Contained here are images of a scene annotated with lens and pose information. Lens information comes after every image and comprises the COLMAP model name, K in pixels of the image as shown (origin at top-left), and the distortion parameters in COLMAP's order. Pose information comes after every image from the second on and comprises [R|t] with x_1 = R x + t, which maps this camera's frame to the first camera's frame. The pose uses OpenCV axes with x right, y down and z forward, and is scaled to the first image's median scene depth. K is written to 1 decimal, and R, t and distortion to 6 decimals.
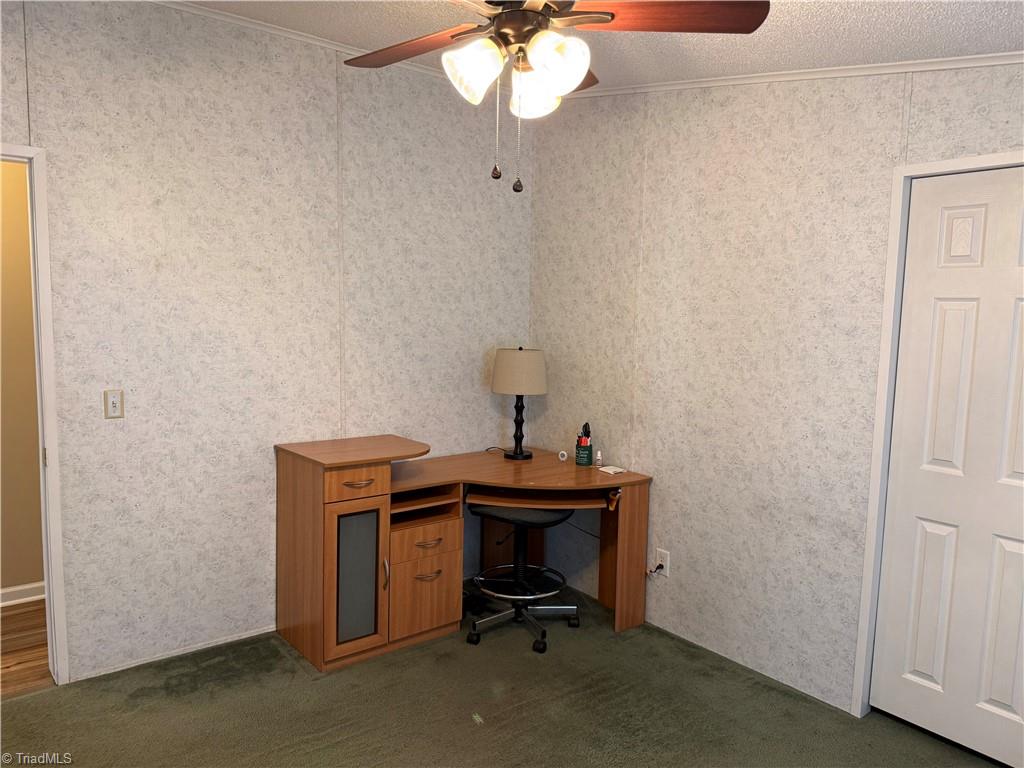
lens RADIAL K [[724.0, 0, 514.1], [0, 724.0, 384.5], [0, 0, 1]] dist [-0.005305, -0.001043]
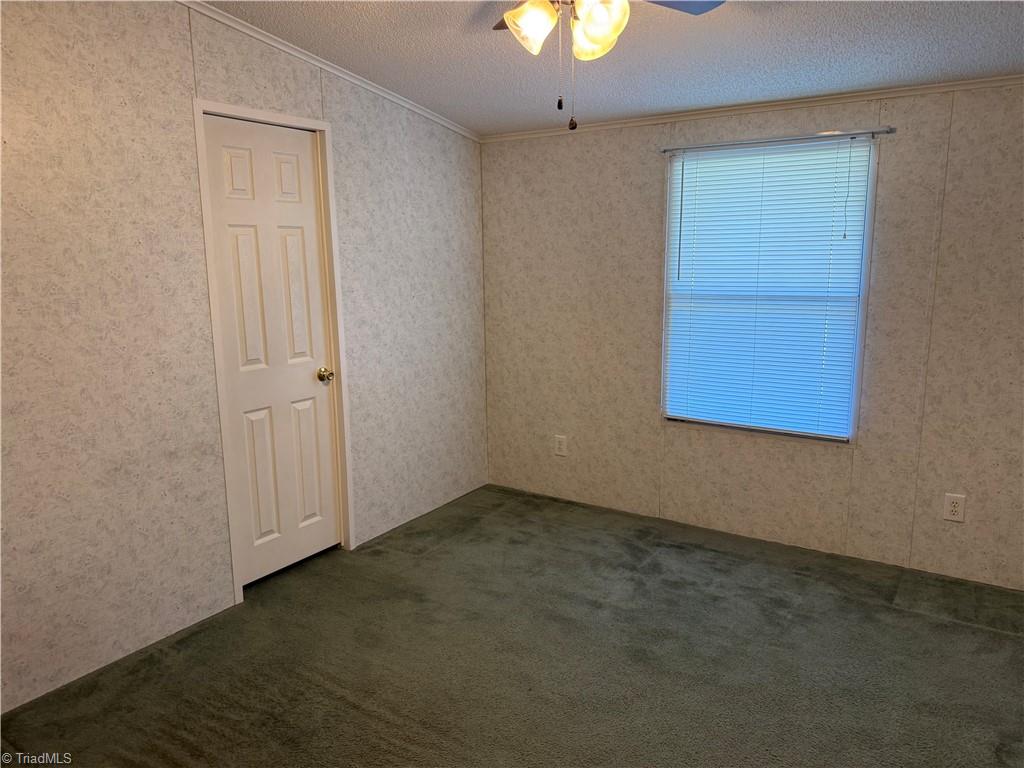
lens RADIAL K [[724.0, 0, 515.2], [0, 724.0, 384.1], [0, 0, 1]] dist [-0.005305, -0.001043]
pose [[-0.302847, -0.193843, 0.933118, -0.639447], [0.099711, 0.967279, 0.233301, -0.088900], [-0.947809, 0.163697, -0.273609, 0.848090]]
